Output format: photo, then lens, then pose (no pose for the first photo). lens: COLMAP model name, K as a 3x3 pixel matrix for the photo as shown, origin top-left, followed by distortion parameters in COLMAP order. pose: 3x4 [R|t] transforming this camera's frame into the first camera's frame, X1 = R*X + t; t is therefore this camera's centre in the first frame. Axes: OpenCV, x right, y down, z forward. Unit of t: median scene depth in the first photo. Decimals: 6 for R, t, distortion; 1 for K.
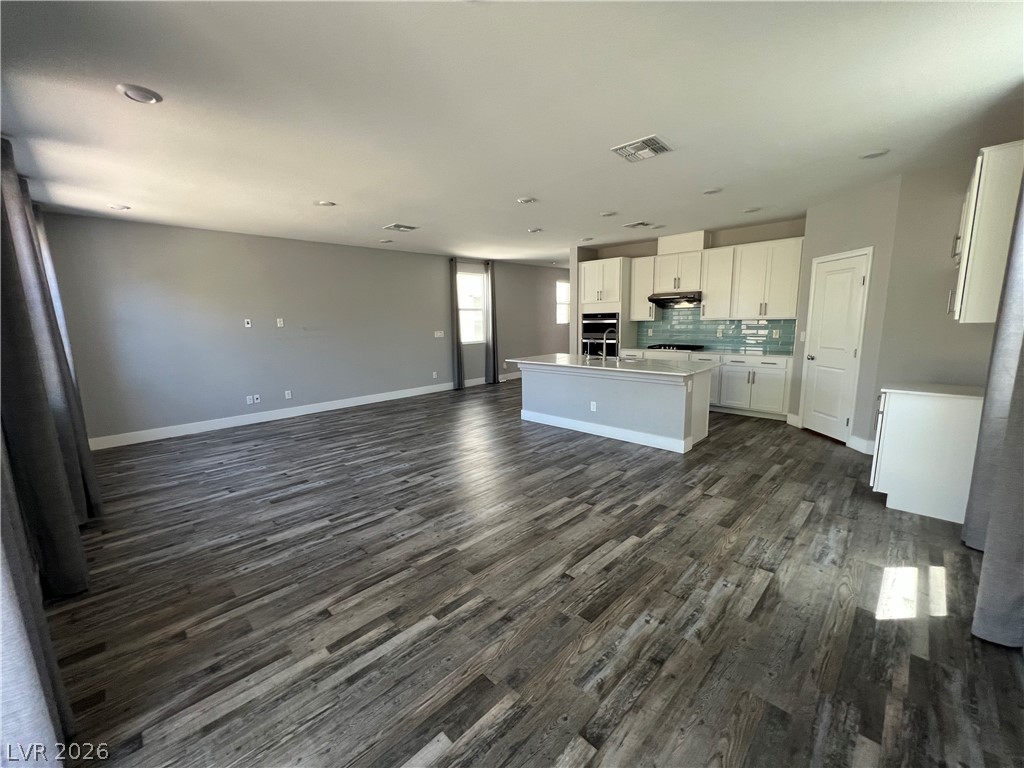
lens RADIAL K [[411.9, 0, 510.5], [0, 411.9, 384.5], [0, 0, 1]] dist [-0.003010, 0.000718]
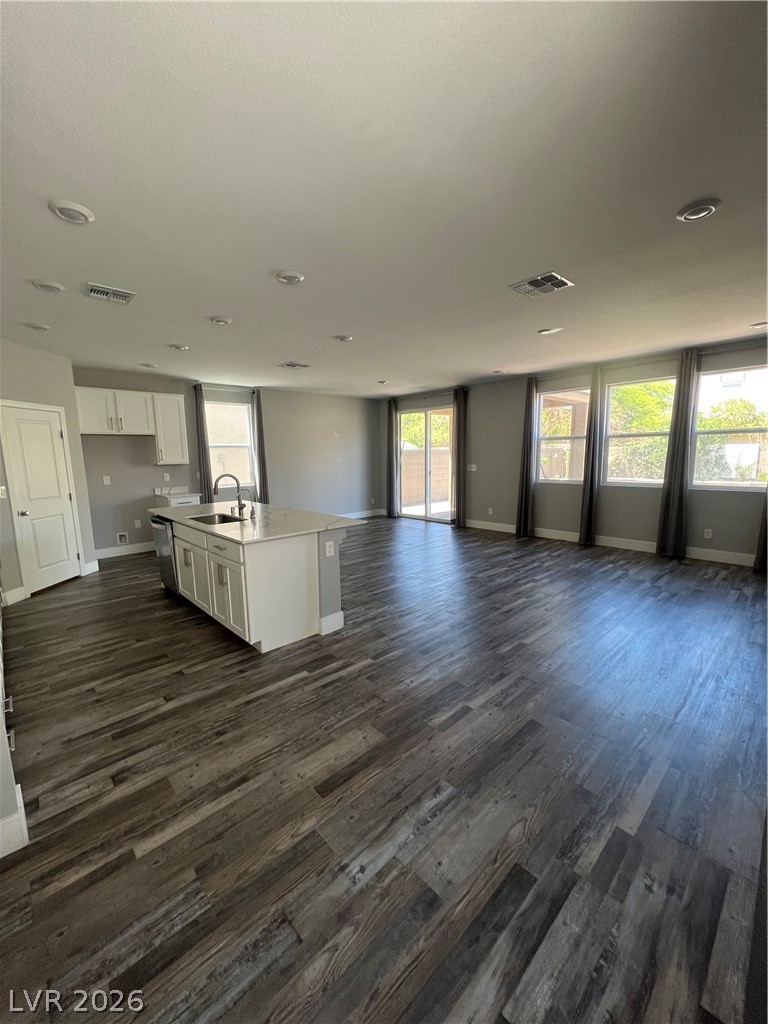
lens RADIAL K [[408.5, 0, 388.3], [0, 408.5, 508.7], [0, 0, 1]] dist [-0.003111, 0.001019]
pose [[-0.999056, 0.036319, 0.023820, -0.071147], [0.041683, 0.955862, 0.290845, -0.304989], [-0.012206, 0.291563, -0.956474, 1.879347]]
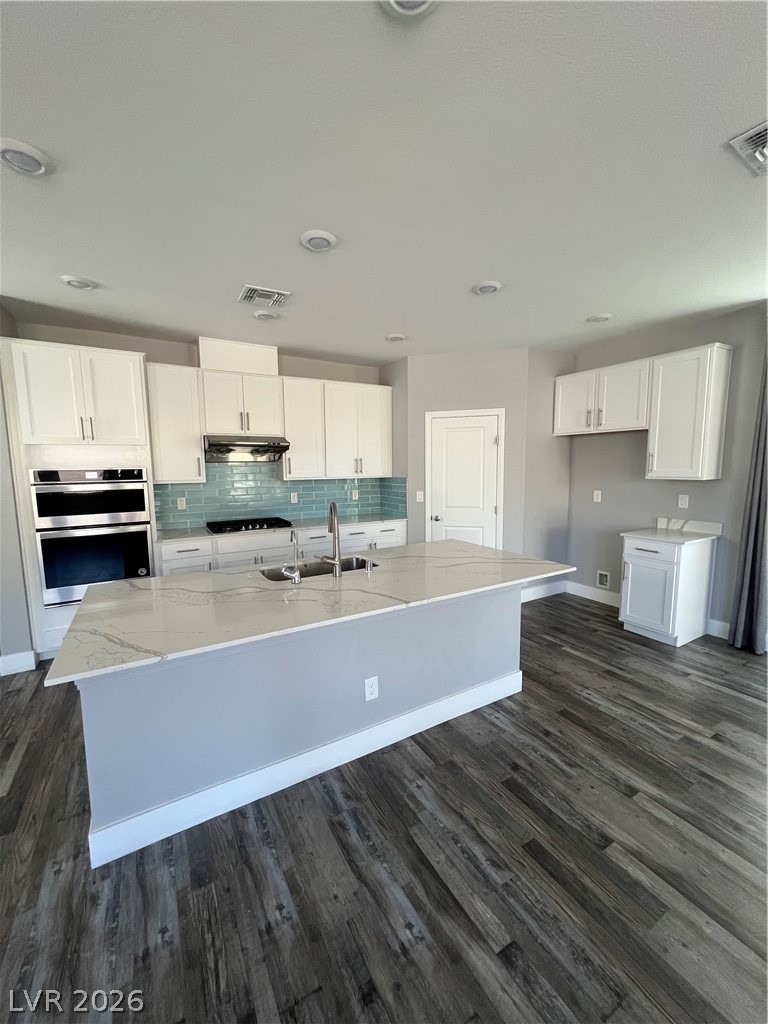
lens RADIAL K [[408.5, 0, 378.7], [0, 408.5, 511.6], [0, 0, 1]] dist [-0.003111, 0.001019]
pose [[0.255259, -0.091008, 0.962580, -0.192322], [0.159248, 0.985921, 0.050985, -0.153187], [-0.953668, 0.140274, 0.266158, 0.905885]]
